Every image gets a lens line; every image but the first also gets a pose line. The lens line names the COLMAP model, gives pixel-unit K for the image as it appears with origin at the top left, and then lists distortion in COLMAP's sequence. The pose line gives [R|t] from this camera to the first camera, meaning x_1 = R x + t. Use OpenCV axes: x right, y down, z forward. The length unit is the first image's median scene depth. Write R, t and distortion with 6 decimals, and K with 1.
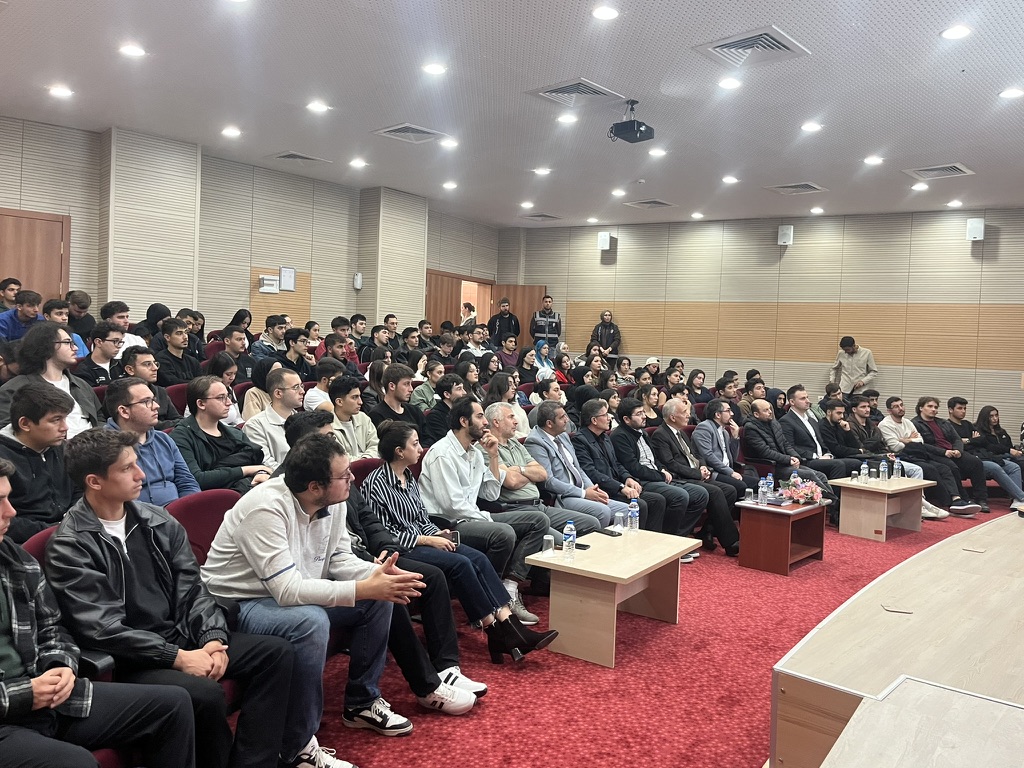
lens RADIAL K [[831.1, 0, 520.8], [0, 831.1, 392.2], [0, 0, 1]] dist [0.044862, -0.025646]
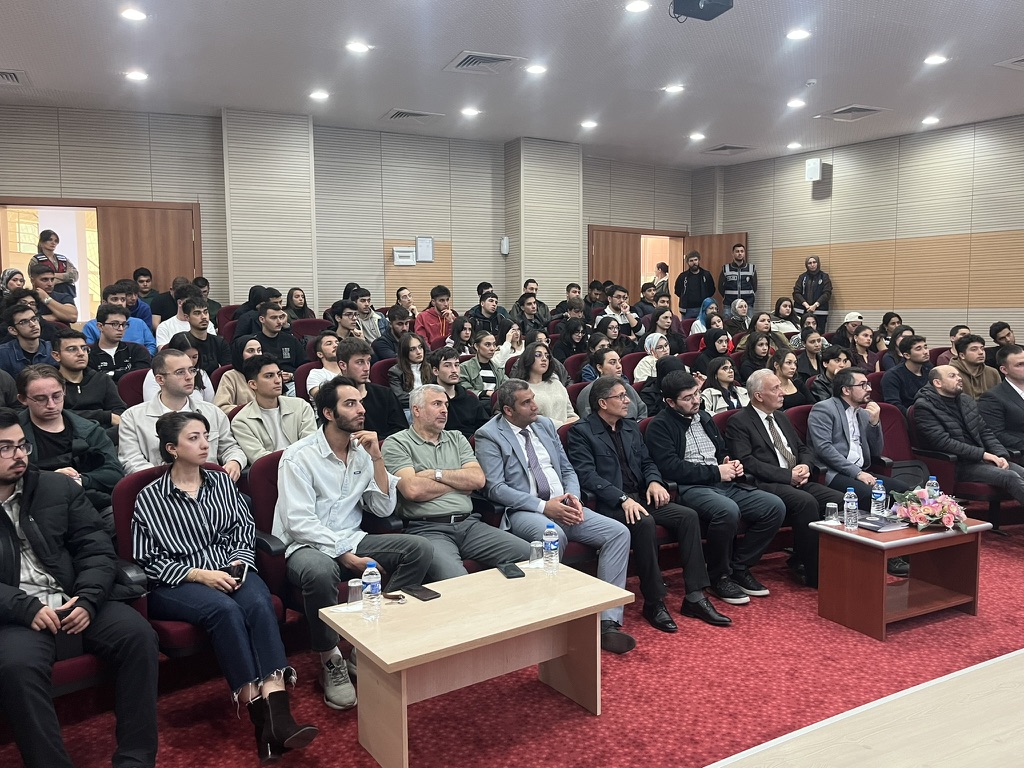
lens RADIAL K [[831.1, 0, 533.1], [0, 831.1, 387.8], [0, 0, 1]] dist [0.044862, -0.025646]
pose [[0.925516, -0.017114, -0.378321, 0.217202], [0.028921, 0.999255, 0.025547, -0.000524], [0.377602, -0.034586, 0.925322, 0.206472]]
